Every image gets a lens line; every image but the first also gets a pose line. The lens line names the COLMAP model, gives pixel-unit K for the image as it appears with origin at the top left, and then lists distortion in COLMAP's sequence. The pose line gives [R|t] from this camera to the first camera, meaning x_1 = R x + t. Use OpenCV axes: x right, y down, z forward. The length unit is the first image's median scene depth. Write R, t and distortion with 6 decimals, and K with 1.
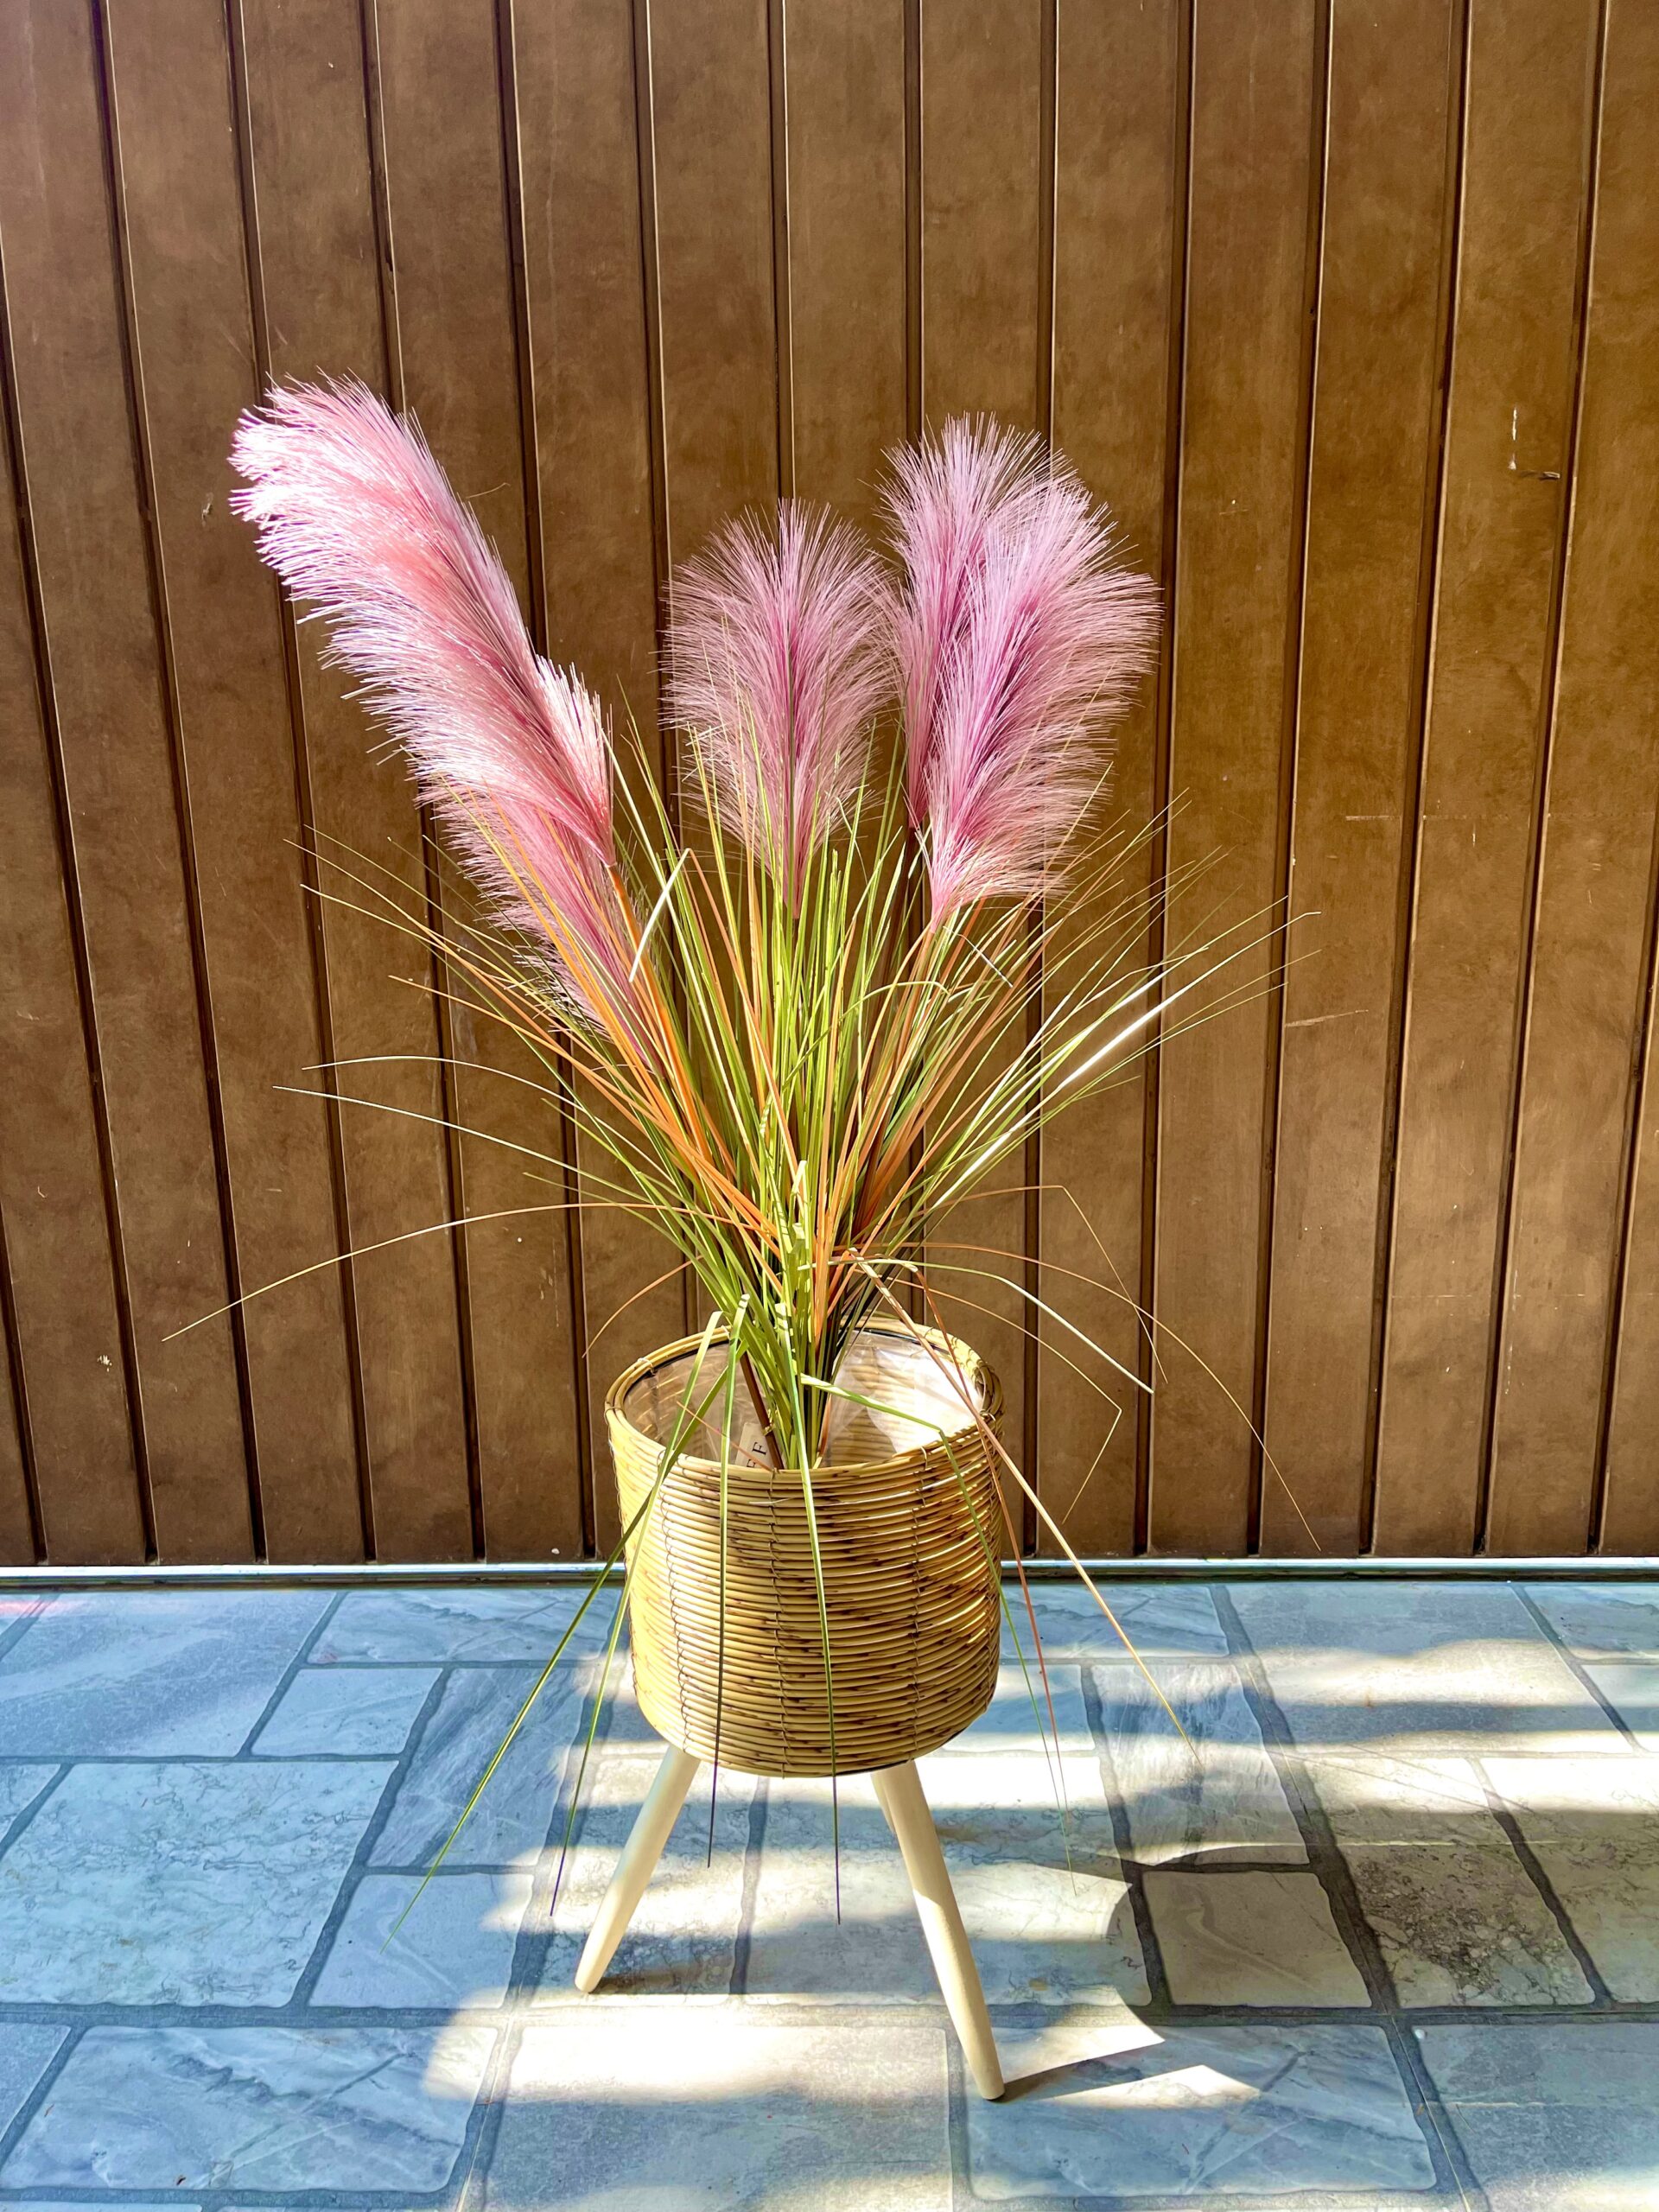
lens RADIAL K [[1690.4, 0, 833.4], [0, 1690.4, 1109.8], [0, 0, 1]] dist [0.074295, -0.109467]
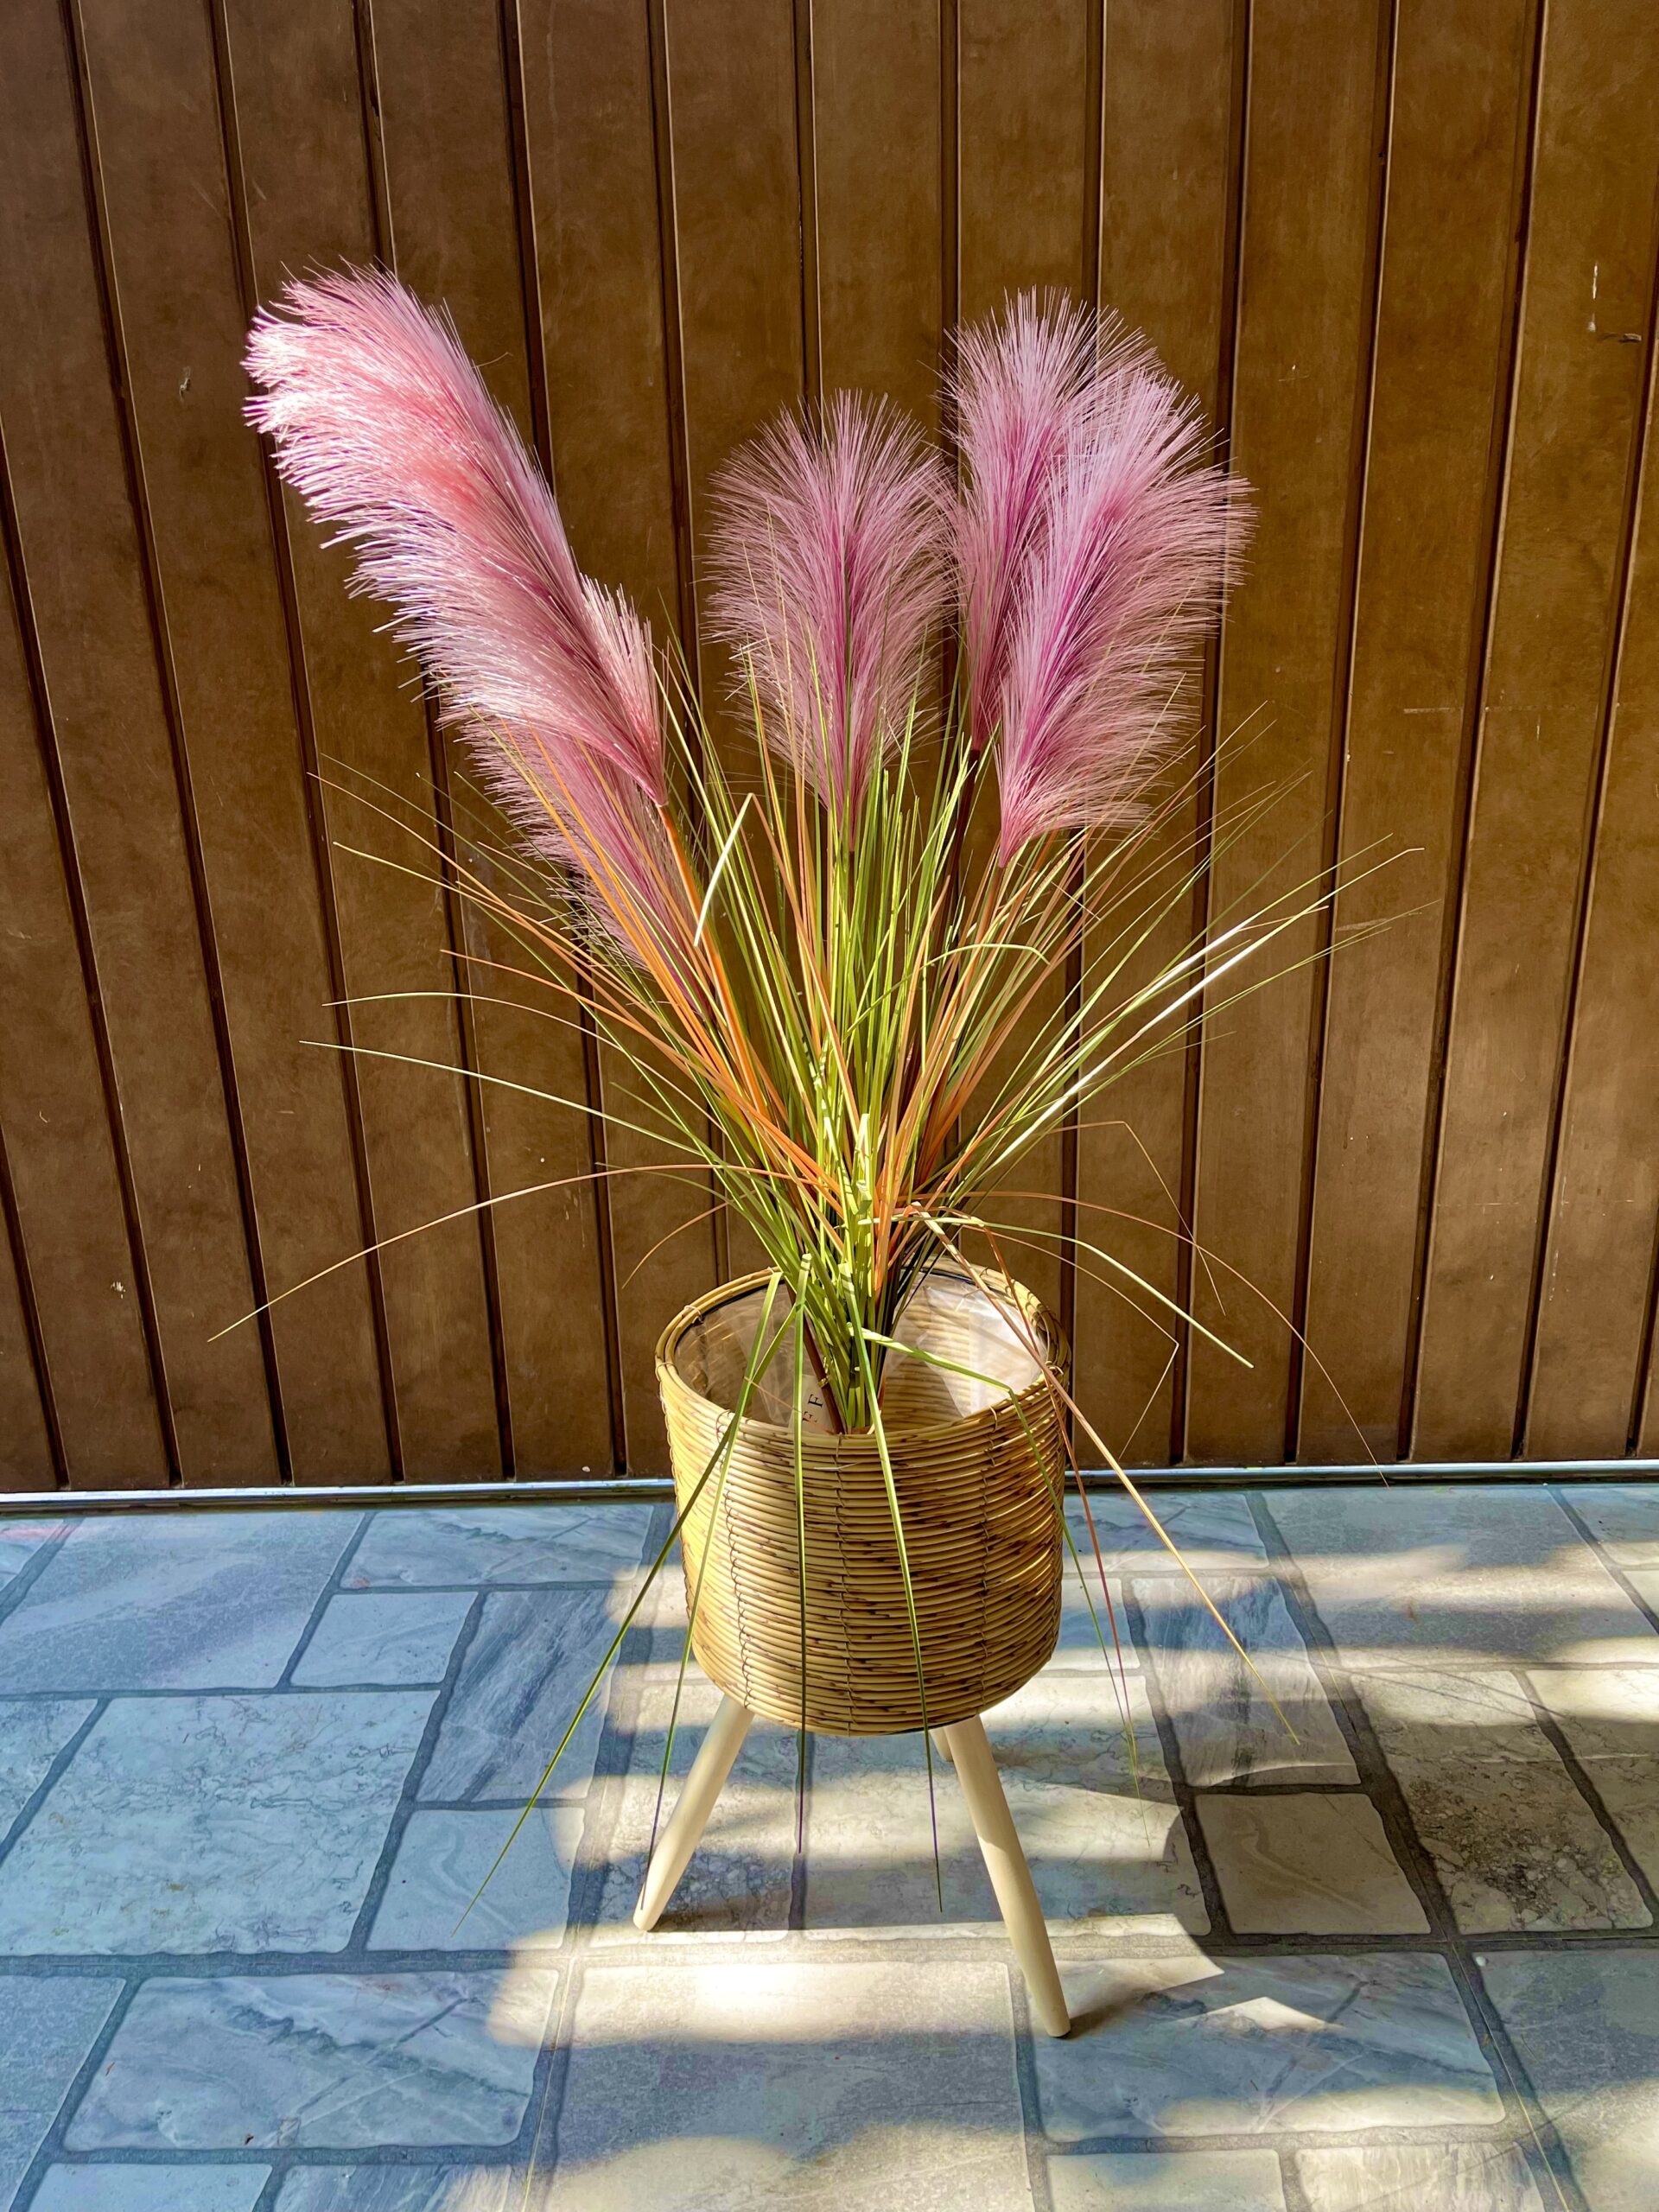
lens RADIAL K [[1690.4, 0, 837.0], [0, 1690.4, 1119.5], [0, 0, 1]] dist [0.074295, -0.109467]
pose [[0.999846, -0.013496, 0.011235, -0.031109], [0.012427, 0.995836, 0.090316, -0.036740], [-0.012407, -0.090162, 0.995850, 0.040103]]
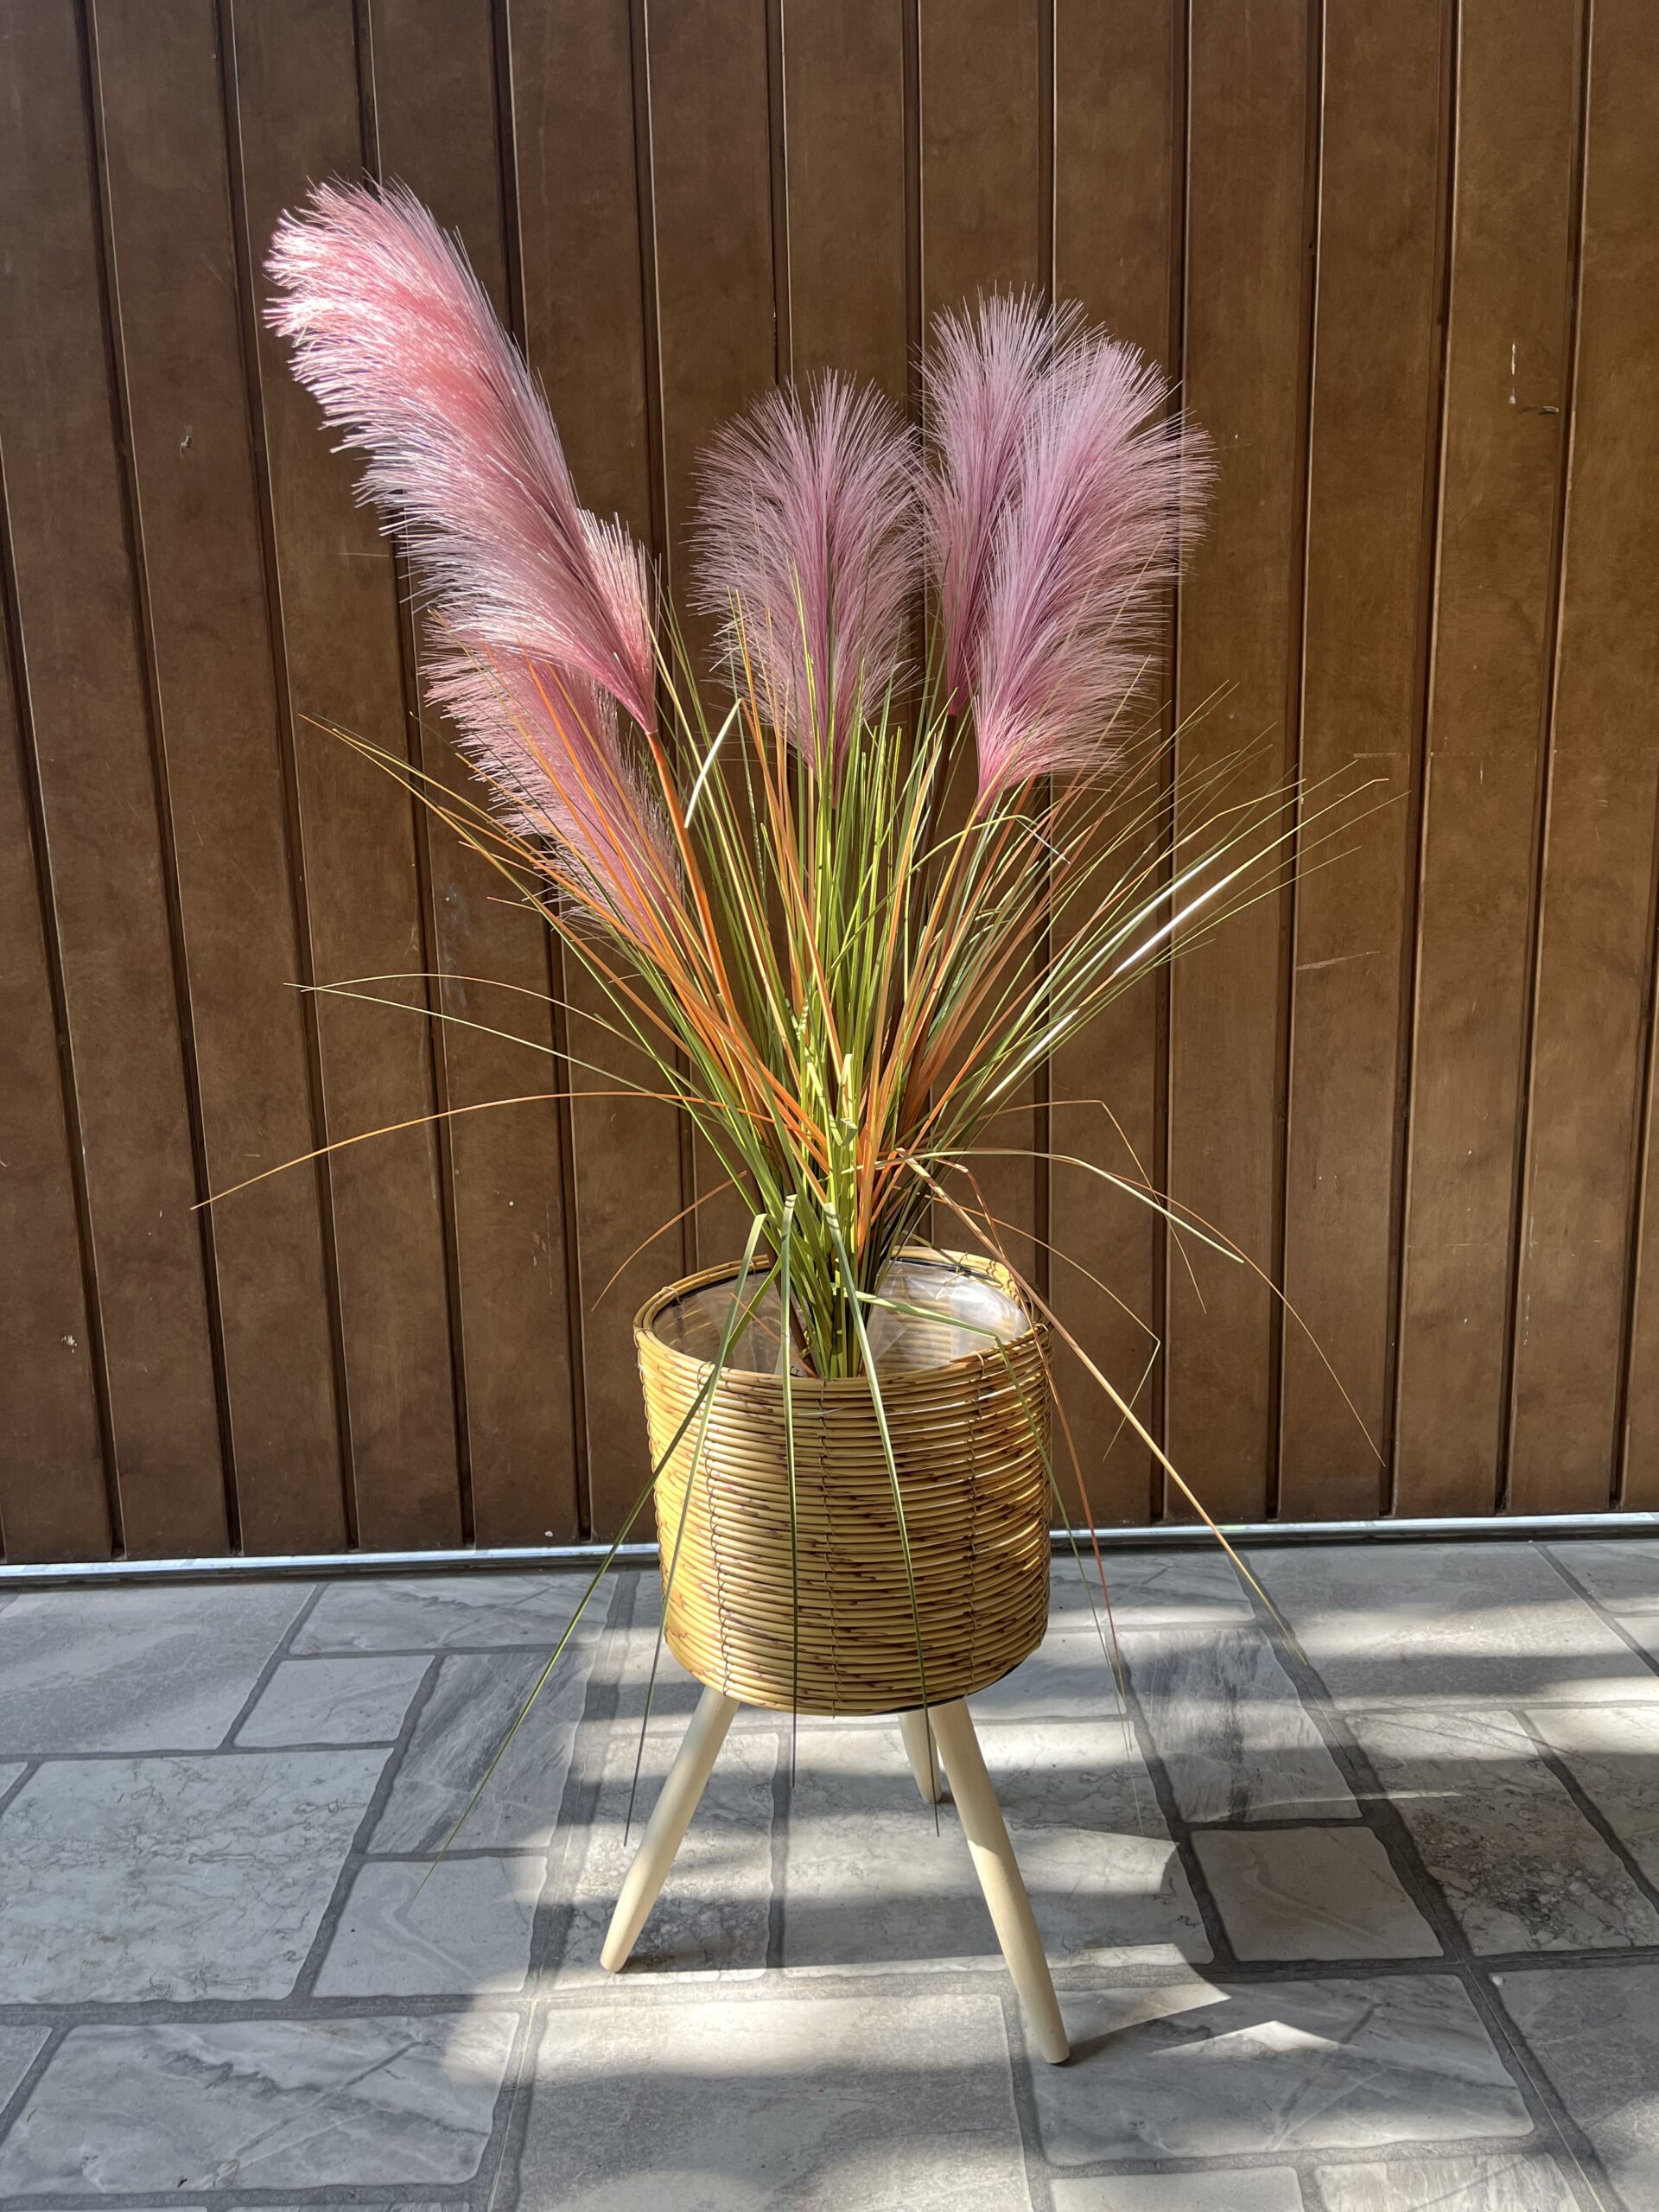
lens RADIAL K [[1690.4, 0, 840.7], [0, 1690.4, 1087.3], [0, 0, 1]] dist [0.074295, -0.109467]
pose [[0.999017, -0.013827, 0.042125, -0.044071], [0.015602, 0.998992, -0.042097, 0.062419], [-0.041501, 0.042712, 0.998225, 0.035654]]
